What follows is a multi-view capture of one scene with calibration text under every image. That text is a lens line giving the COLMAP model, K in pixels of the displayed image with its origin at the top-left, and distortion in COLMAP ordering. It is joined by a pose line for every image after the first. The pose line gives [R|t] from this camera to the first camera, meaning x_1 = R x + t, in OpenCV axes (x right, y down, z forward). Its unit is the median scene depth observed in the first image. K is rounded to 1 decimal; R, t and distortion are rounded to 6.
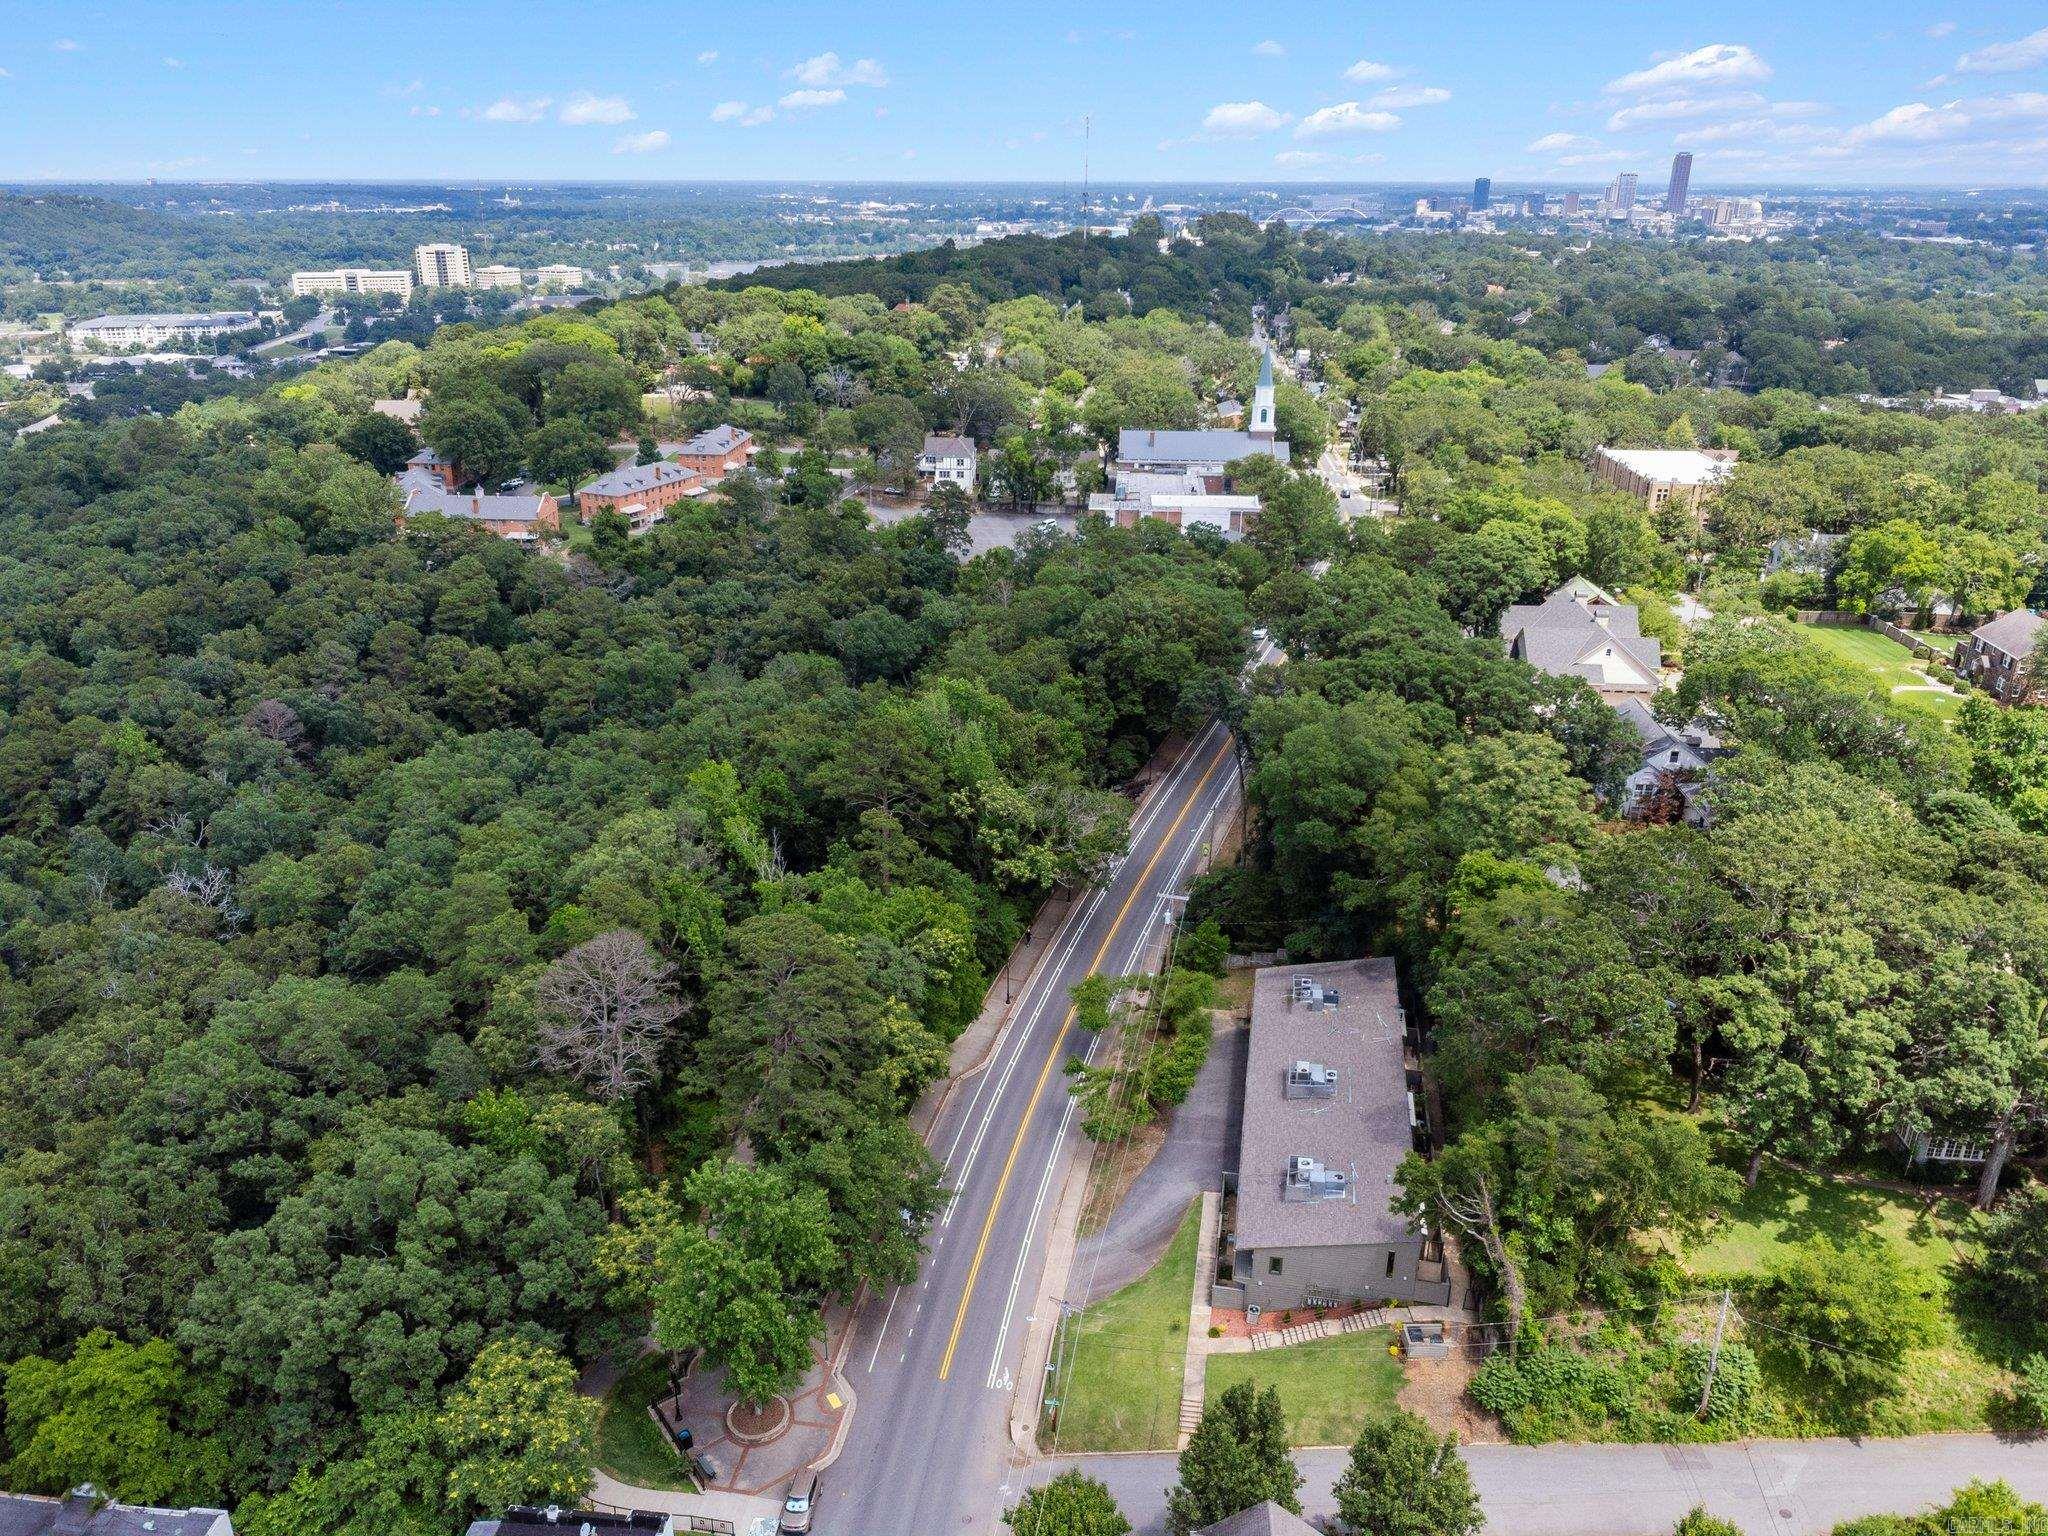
lens RADIAL K [[1484.1, 0, 1024.0], [0, 1484.1, 768.0], [0, 0, 1]] dist [0.017637, -0.022298]
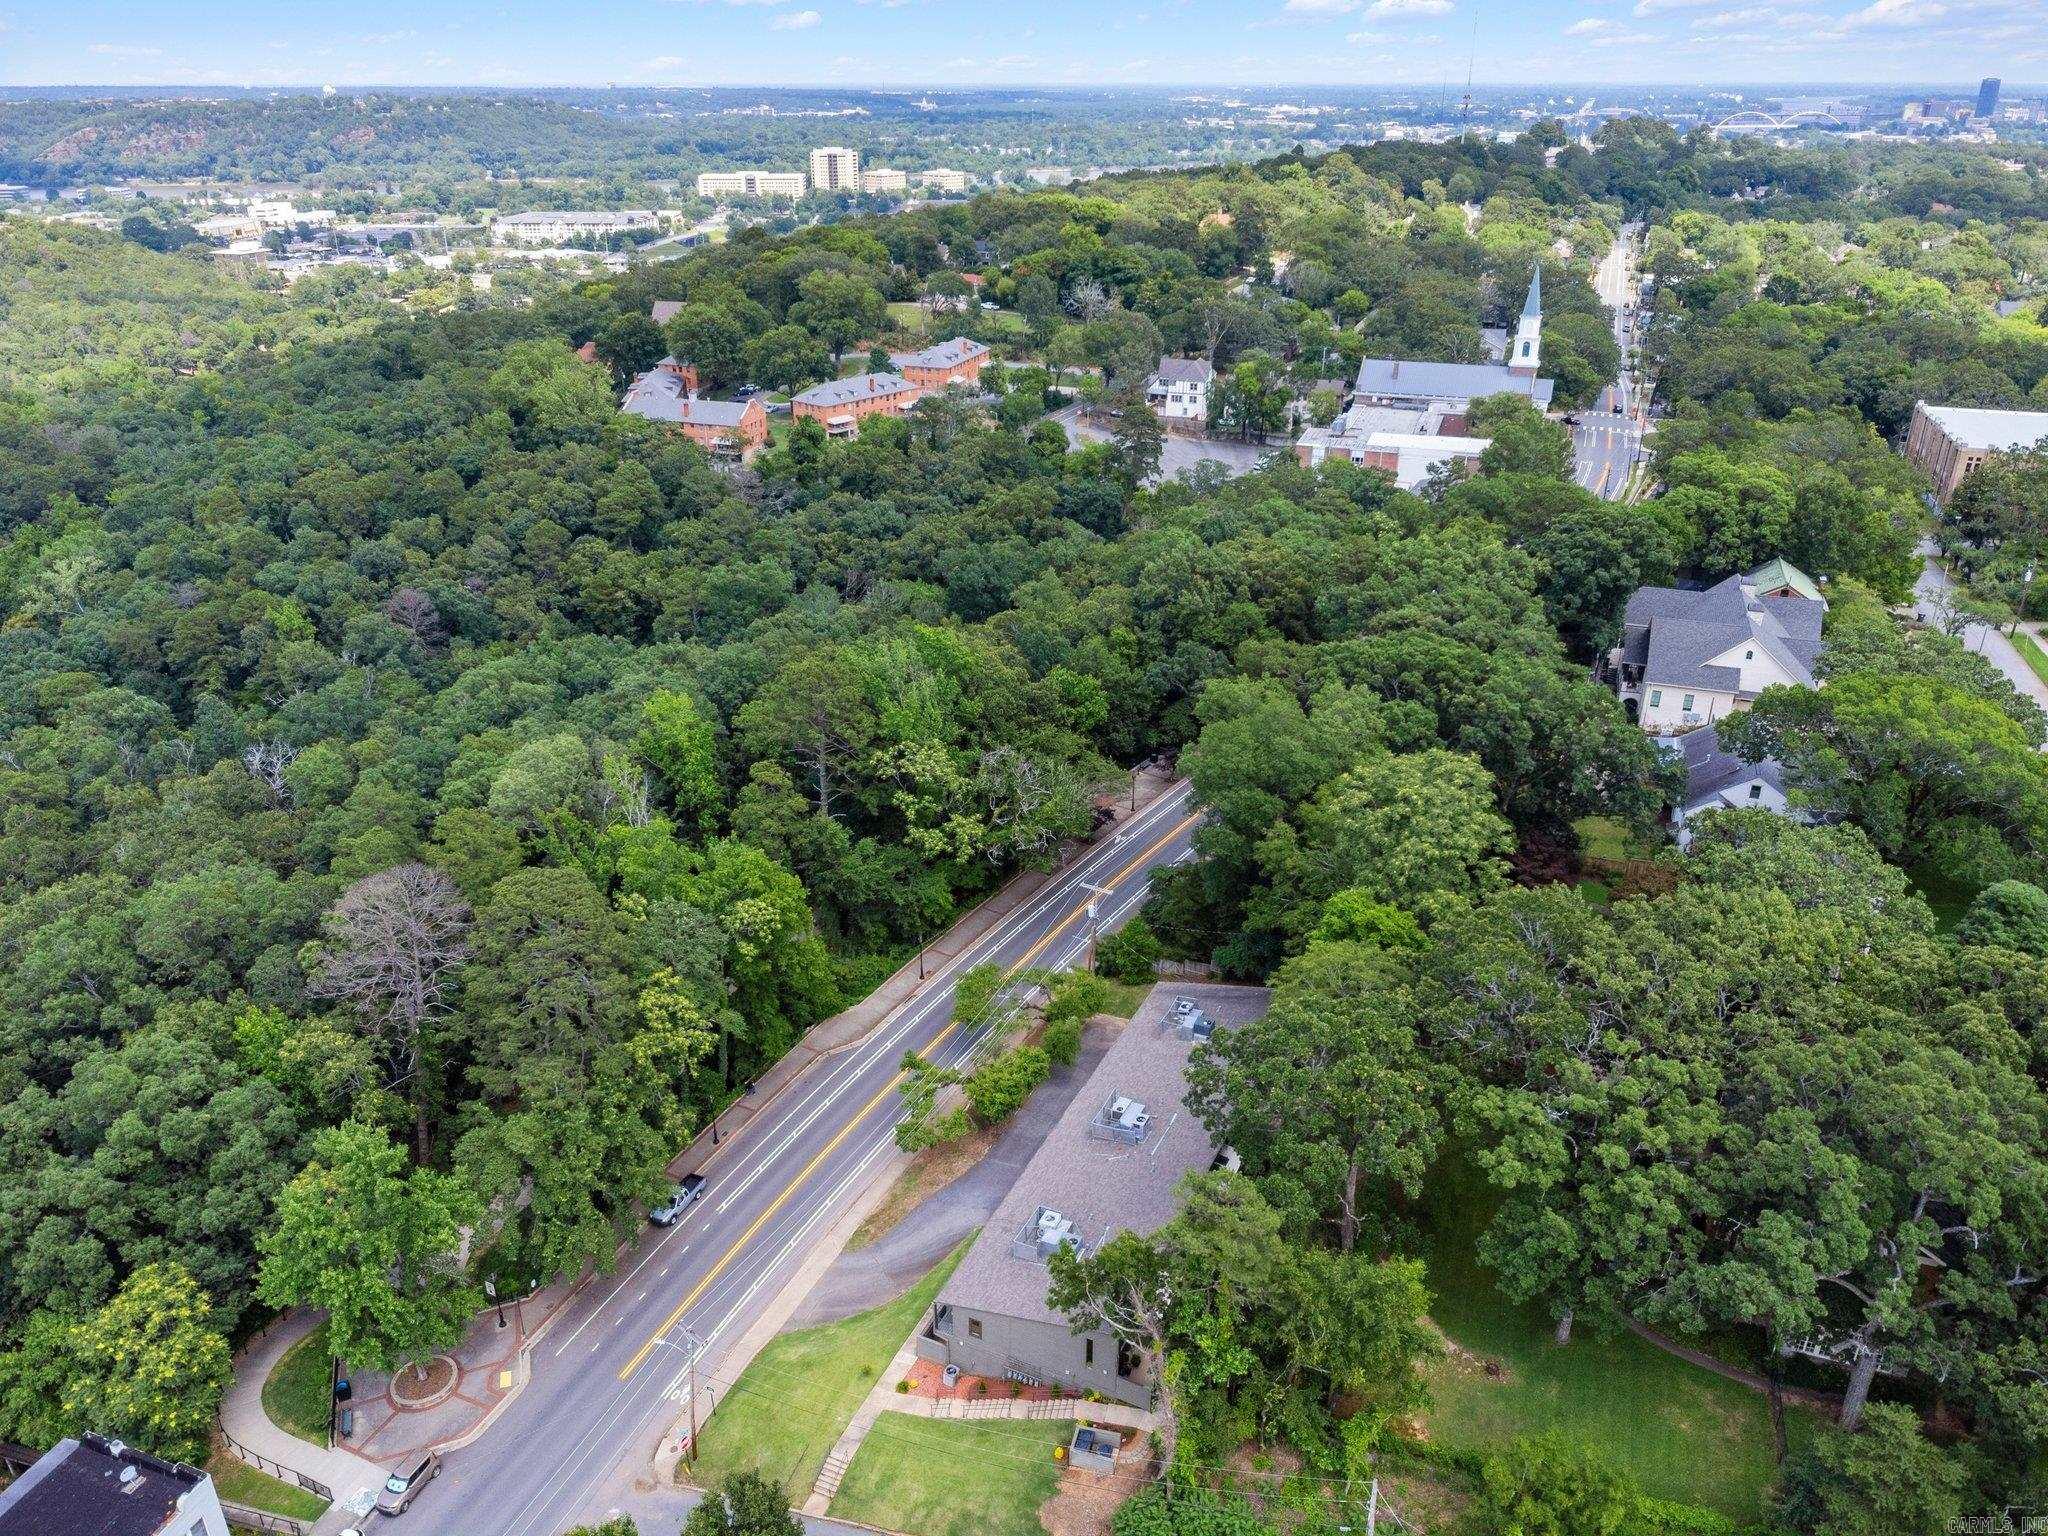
lens RADIAL K [[1484.1, 0, 1024.0], [0, 1484.1, 768.0], [0, 0, 1]] dist [0.017637, -0.022298]
pose [[0.967200, 0.104099, -0.231706, 0.112220], [-0.091119, 0.993646, 0.066064, -0.018520], [0.237111, -0.042784, 0.970540, 0.047253]]
